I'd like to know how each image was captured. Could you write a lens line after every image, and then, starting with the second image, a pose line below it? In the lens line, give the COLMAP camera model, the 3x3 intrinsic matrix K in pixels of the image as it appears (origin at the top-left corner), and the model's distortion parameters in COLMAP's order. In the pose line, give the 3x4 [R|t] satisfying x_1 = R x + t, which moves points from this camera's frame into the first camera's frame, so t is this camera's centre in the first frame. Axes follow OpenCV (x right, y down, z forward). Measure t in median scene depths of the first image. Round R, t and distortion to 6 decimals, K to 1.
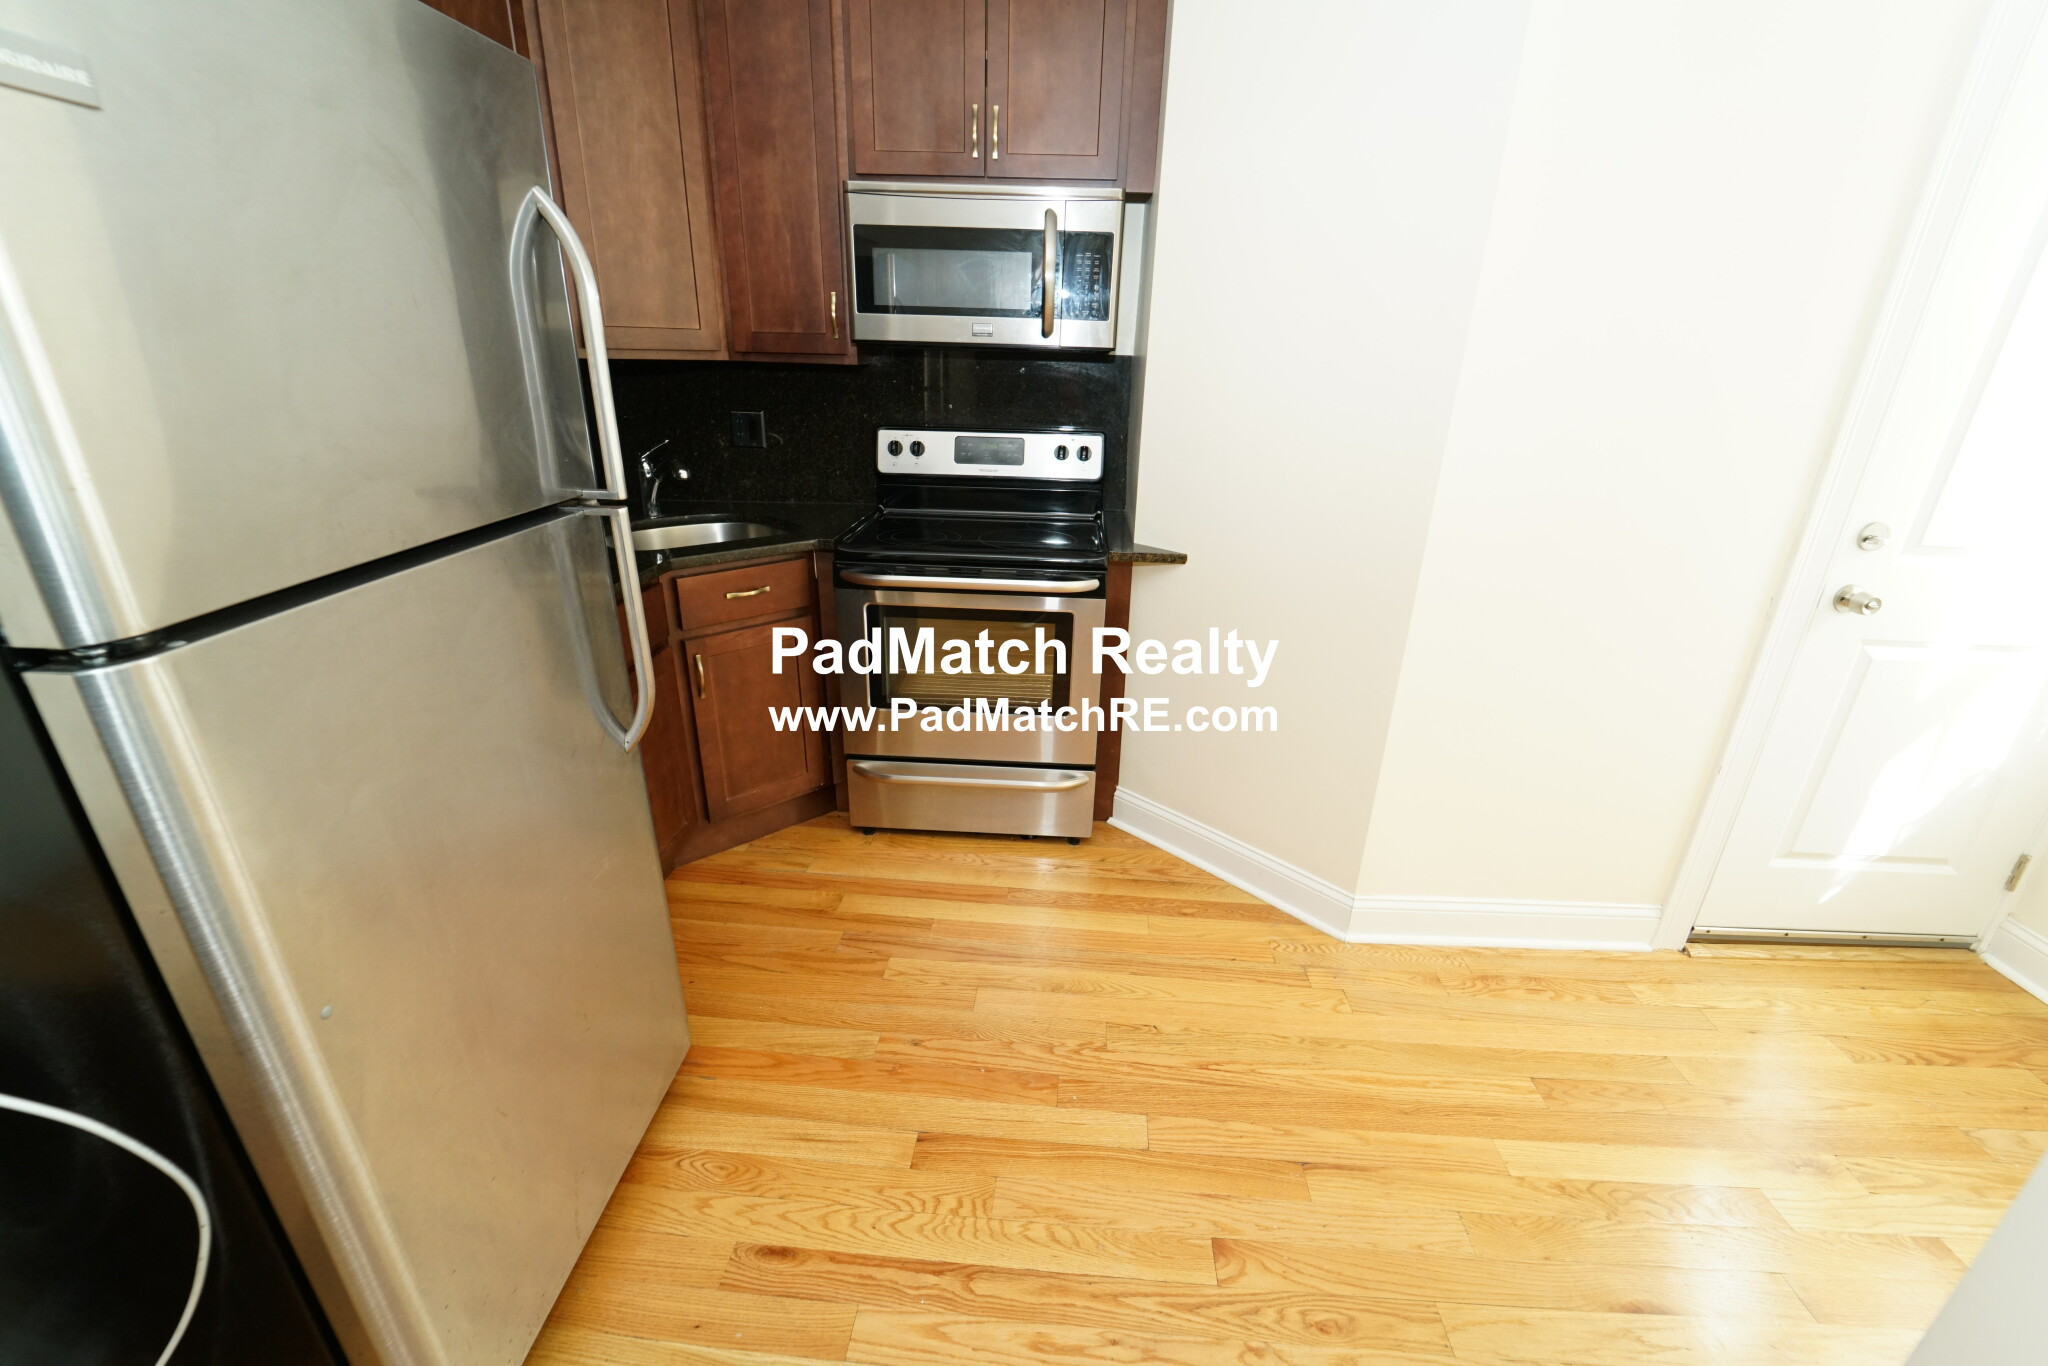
lens RADIAL K [[831.2, 0, 1033.3], [0, 831.2, 685.4], [0, 0, 1]] dist [-0.023160, 0.001126]
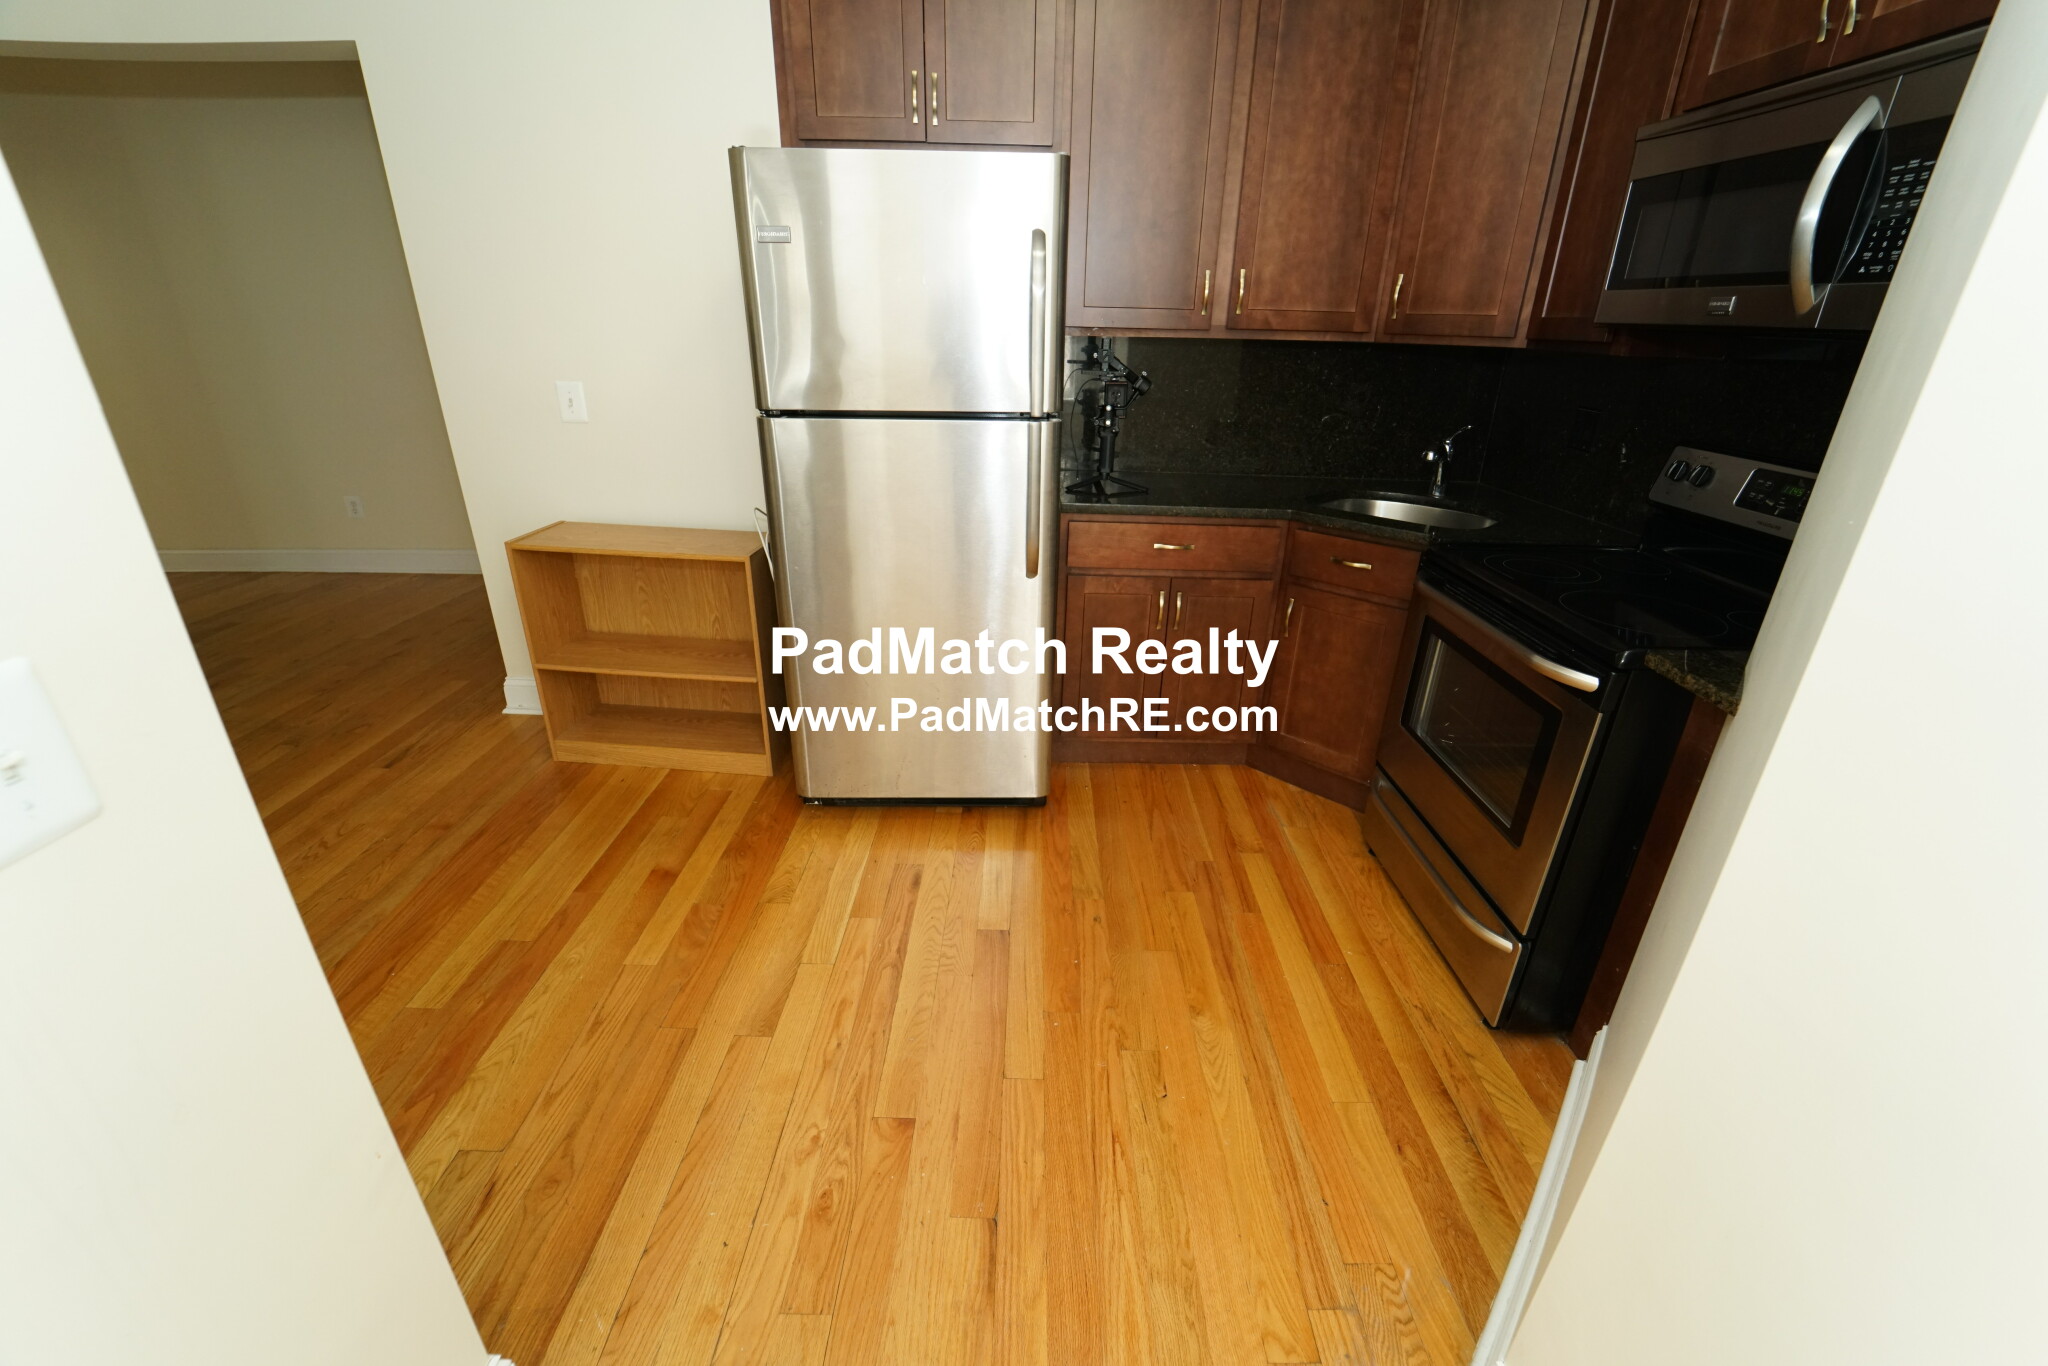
lens RADIAL K [[831.2, 0, 1033.3], [0, 831.2, 685.4], [0, 0, 1]] dist [-0.023160, 0.001126]
pose [[0.066676, 0.377854, -0.923461, 0.729038], [-0.389136, 0.862079, 0.324642, -0.178780], [0.918764, 0.337706, 0.204517, 0.508640]]
